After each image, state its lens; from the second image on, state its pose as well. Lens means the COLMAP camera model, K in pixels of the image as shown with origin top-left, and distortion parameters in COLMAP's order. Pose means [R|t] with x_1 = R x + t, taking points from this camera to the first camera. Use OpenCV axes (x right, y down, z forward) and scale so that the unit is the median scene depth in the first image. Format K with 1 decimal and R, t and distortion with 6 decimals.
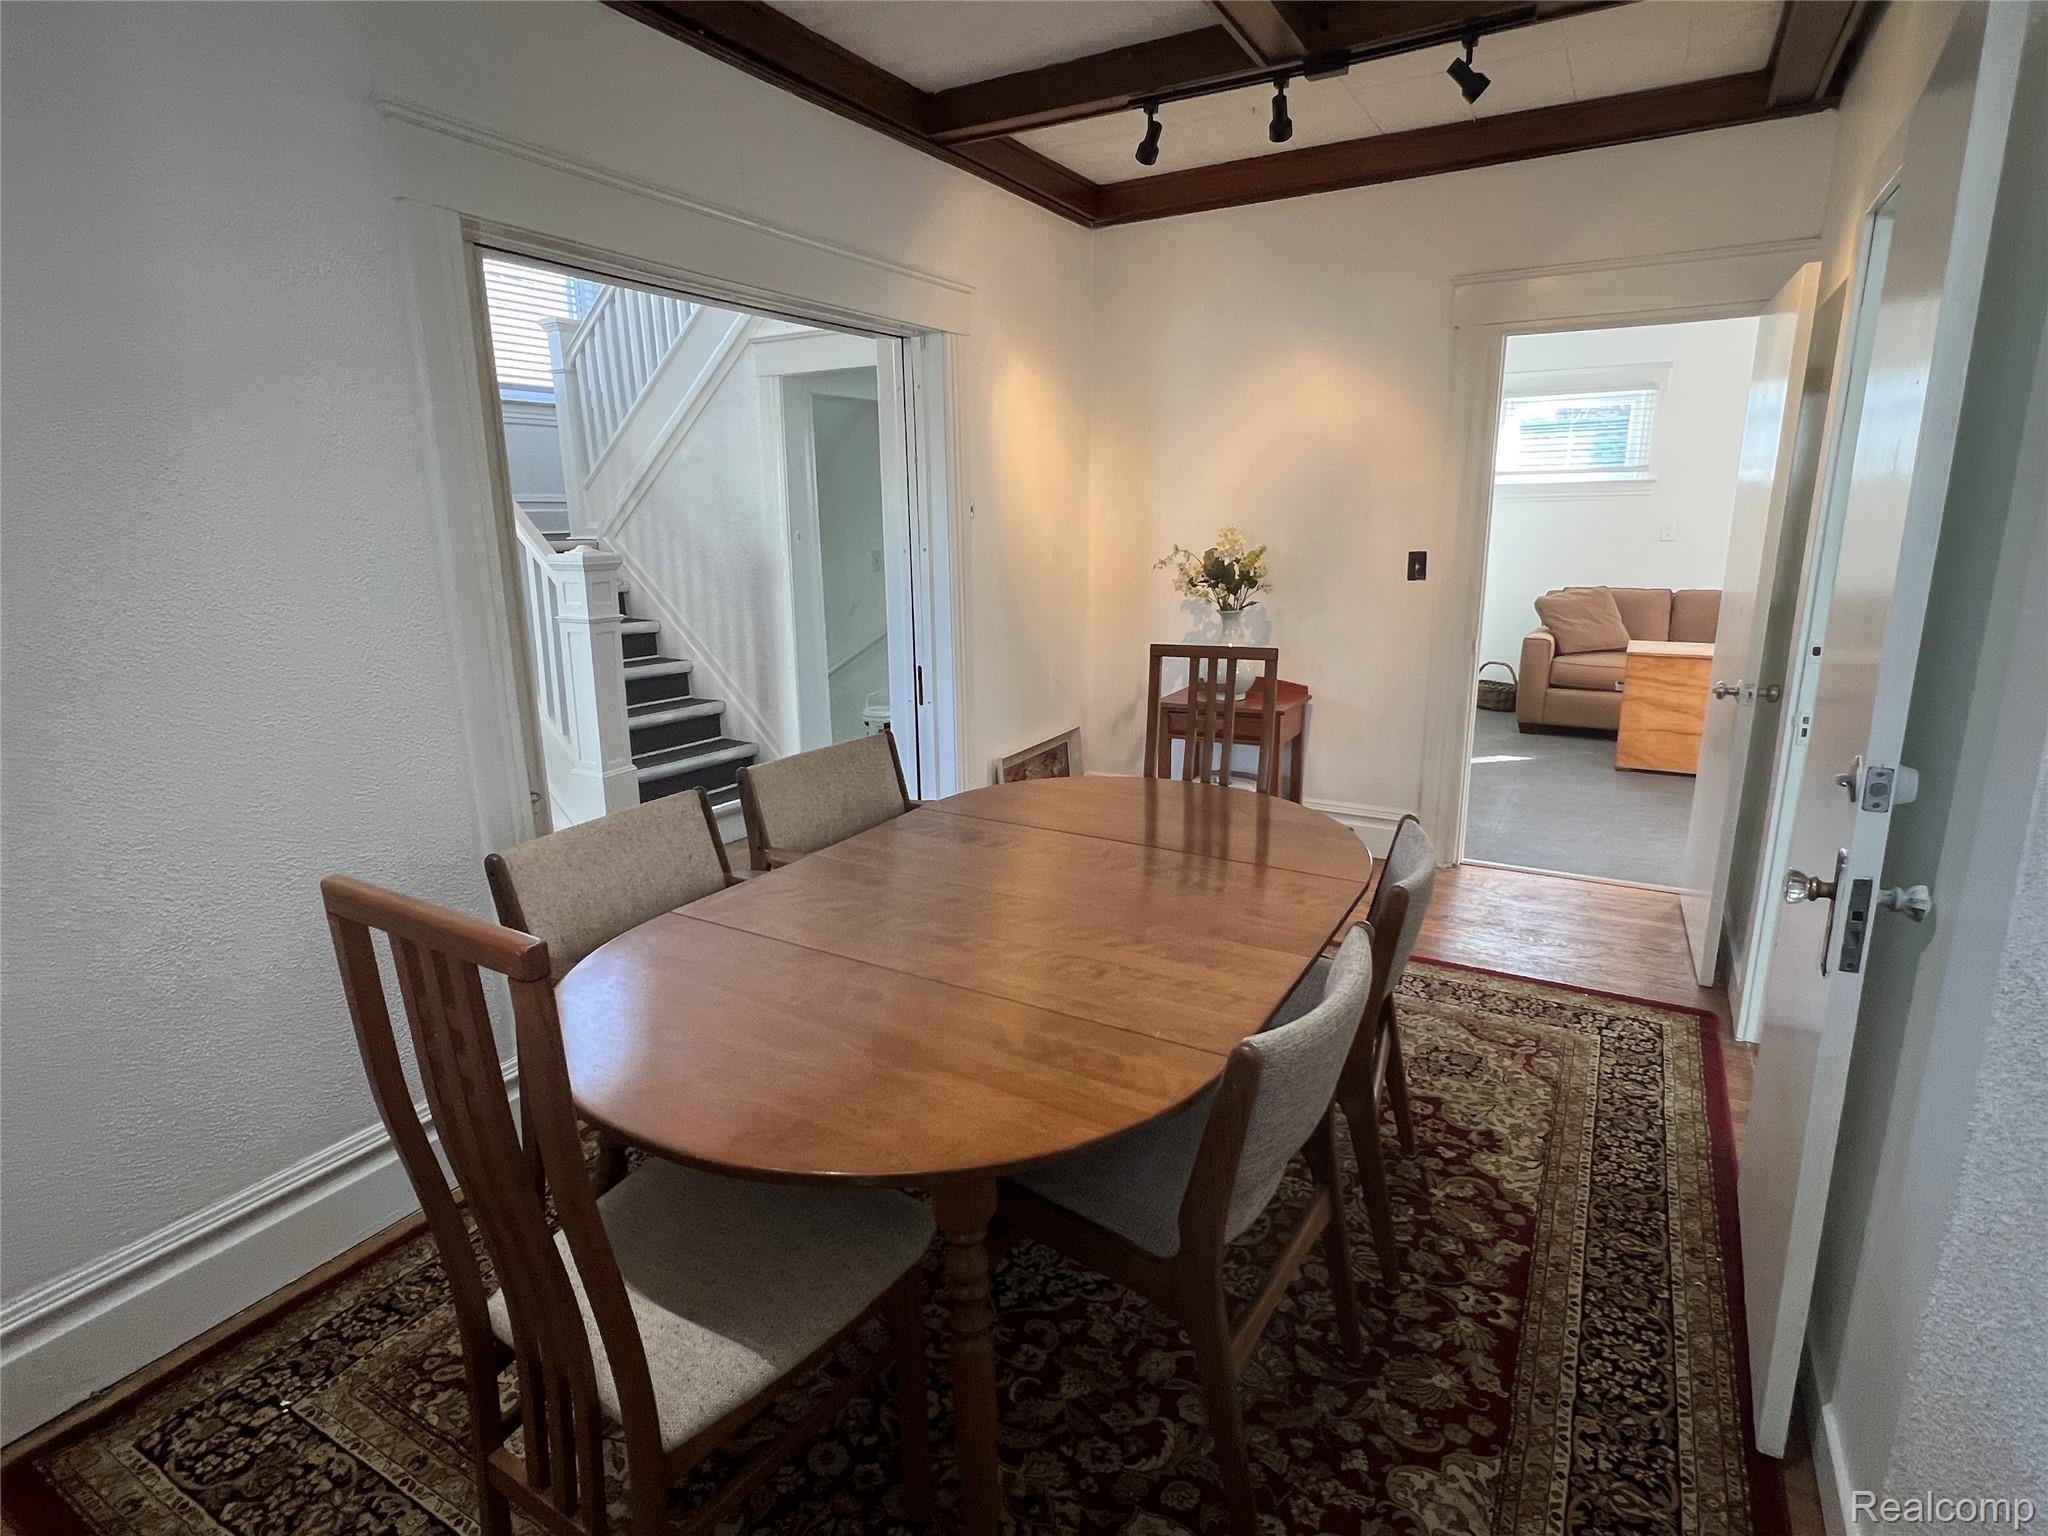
lens RADIAL K [[1065.0, 0, 1024.0], [0, 1065.0, 768.0], [0, 0, 1]] dist [-0.006362, -0.000338]
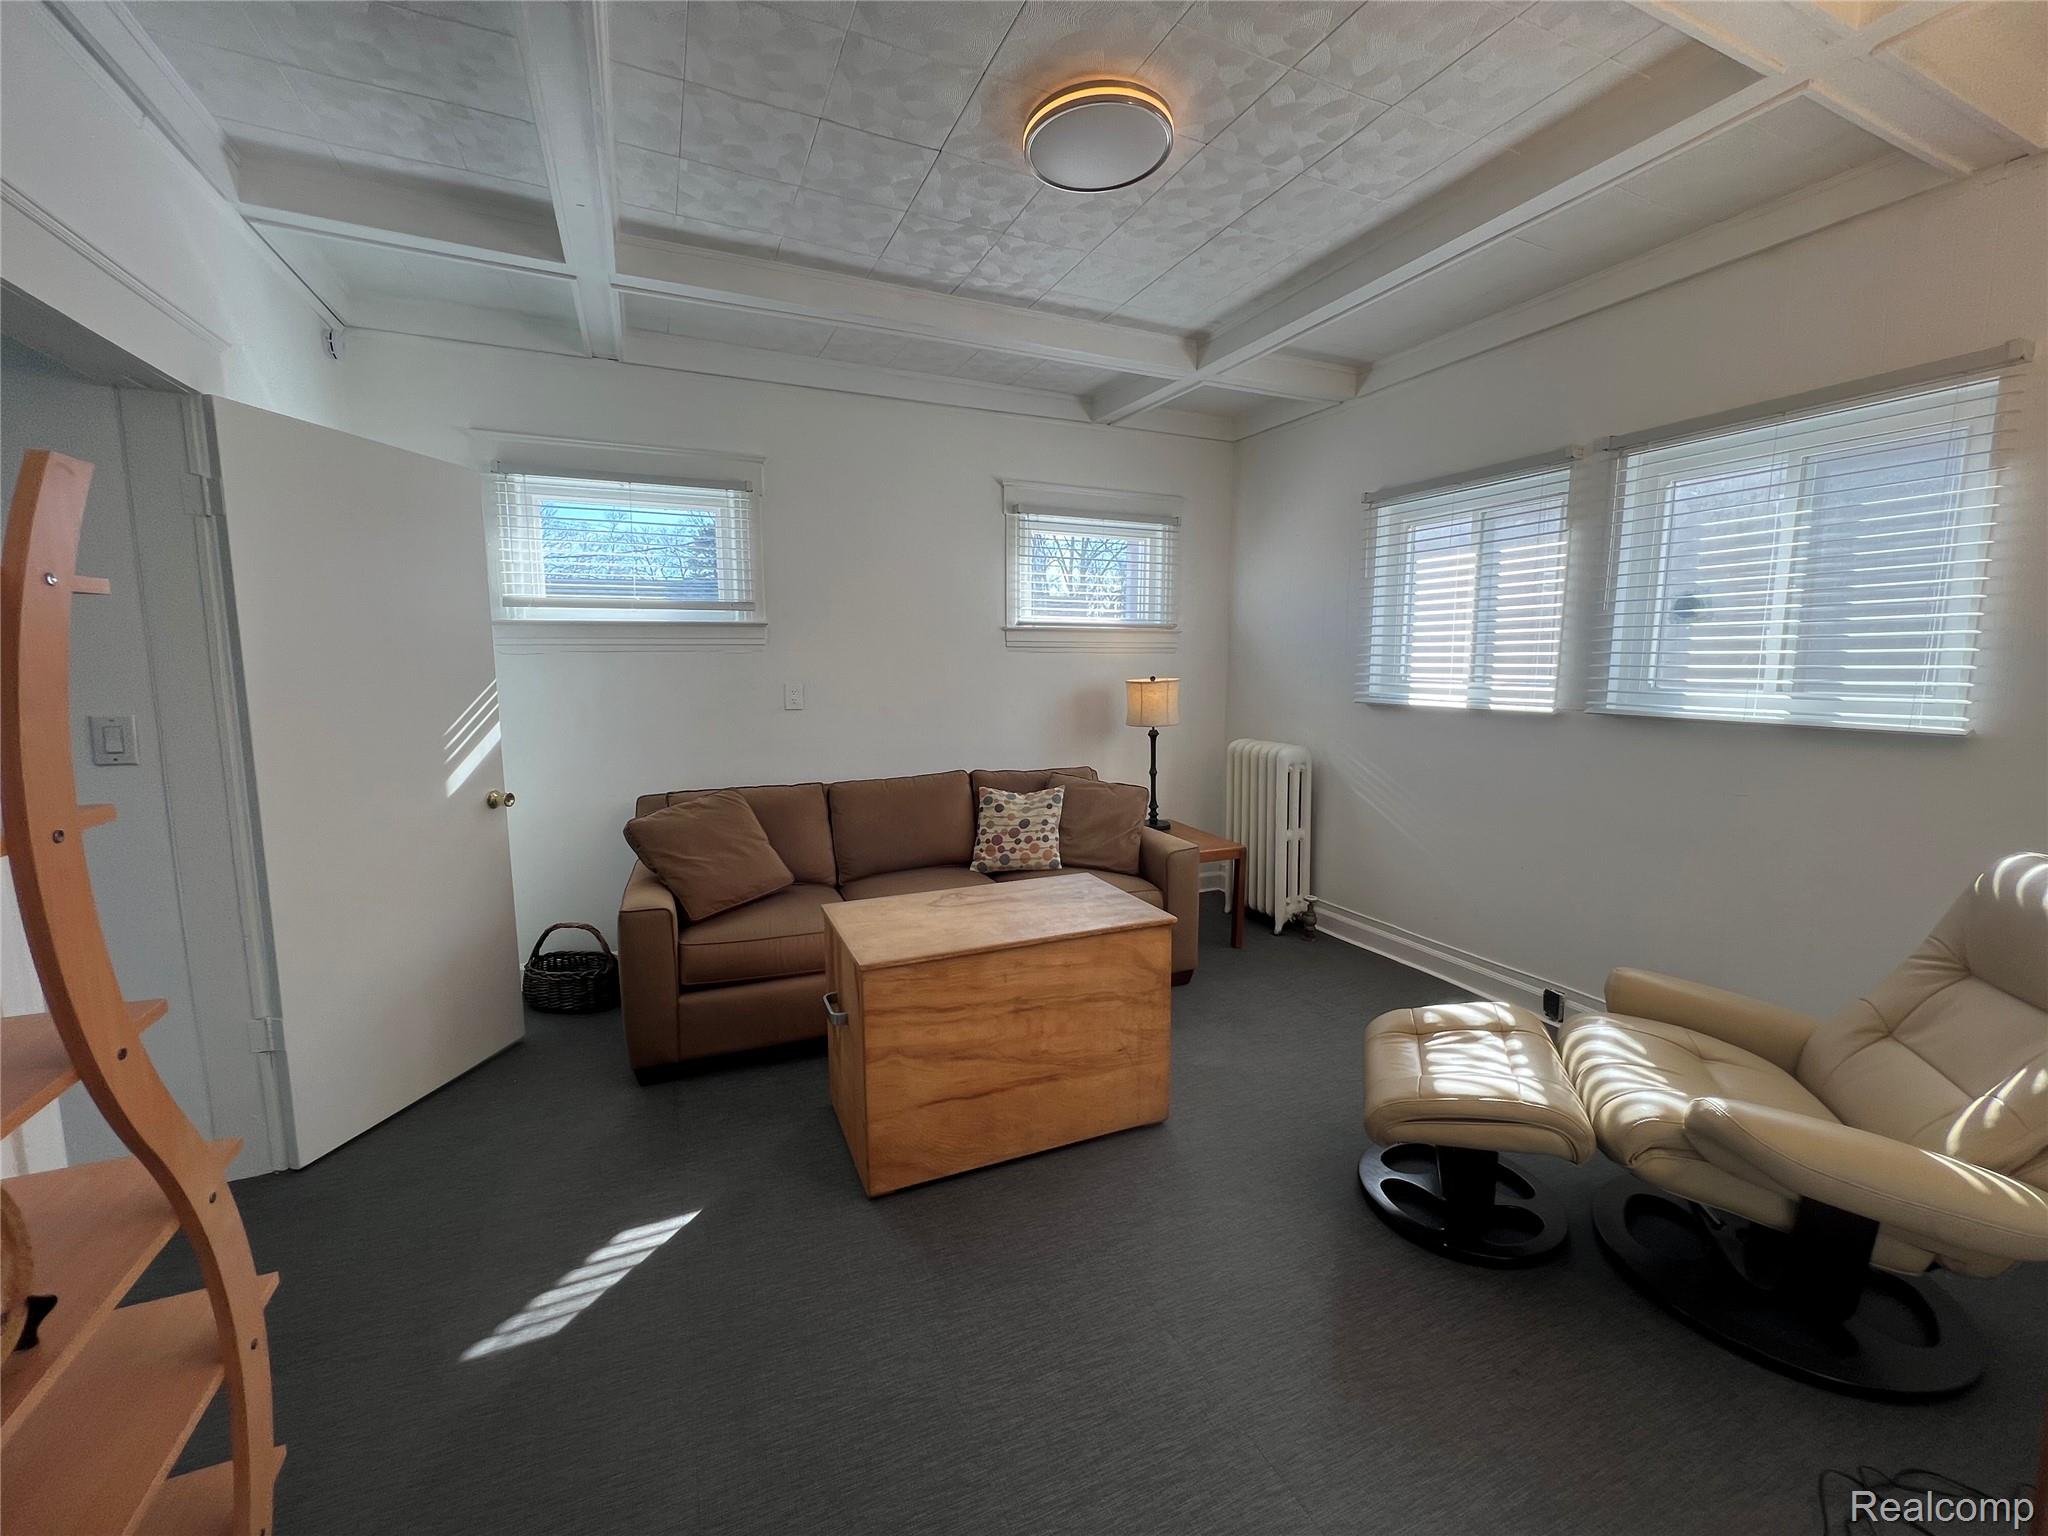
lens RADIAL K [[820.1, 0, 1024.0], [0, 820.1, 768.0], [0, 0, 1]] dist [-0.001045, -0.000202]
pose [[0.593736, -0.085735, 0.800080, 0.278510], [0.172831, 0.984689, -0.022740, -0.147127], [-0.785880, 0.151780, 0.599463, 0.604854]]
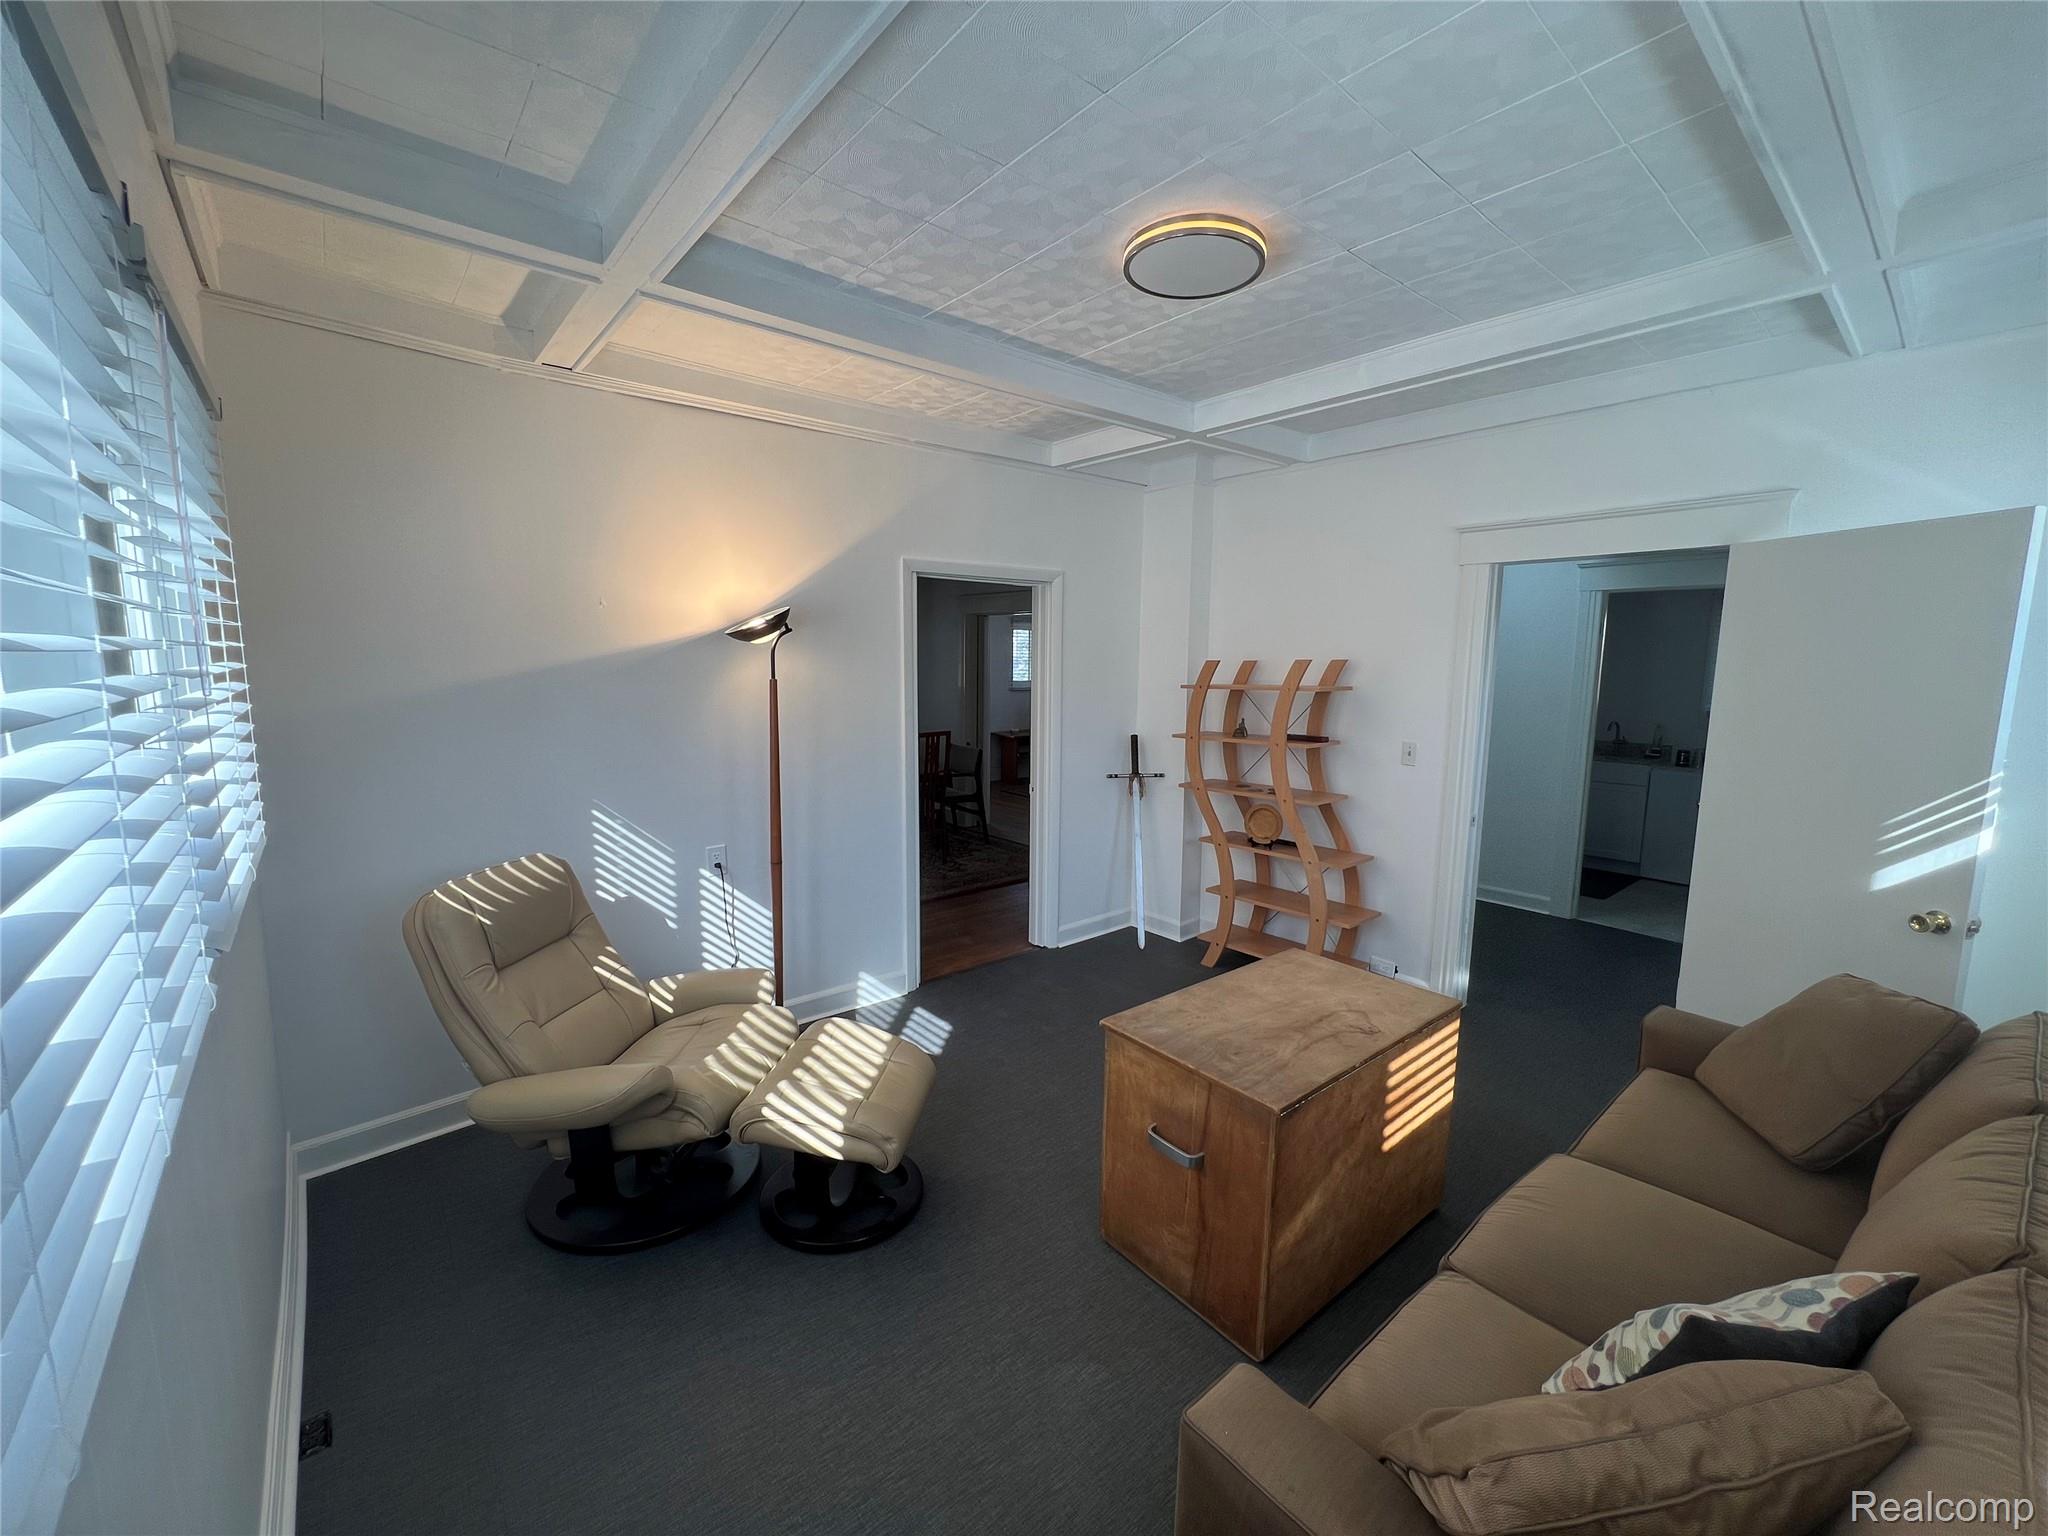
lens RADIAL K [[820.1, 0, 1024.0], [0, 820.1, 768.0], [0, 0, 1]] dist [-0.001045, -0.000202]
pose [[-0.348304, 0.127017, -0.928736, 0.893971], [-0.223353, 0.950996, 0.213825, -0.236538], [0.910383, 0.281912, -0.302866, 0.820528]]
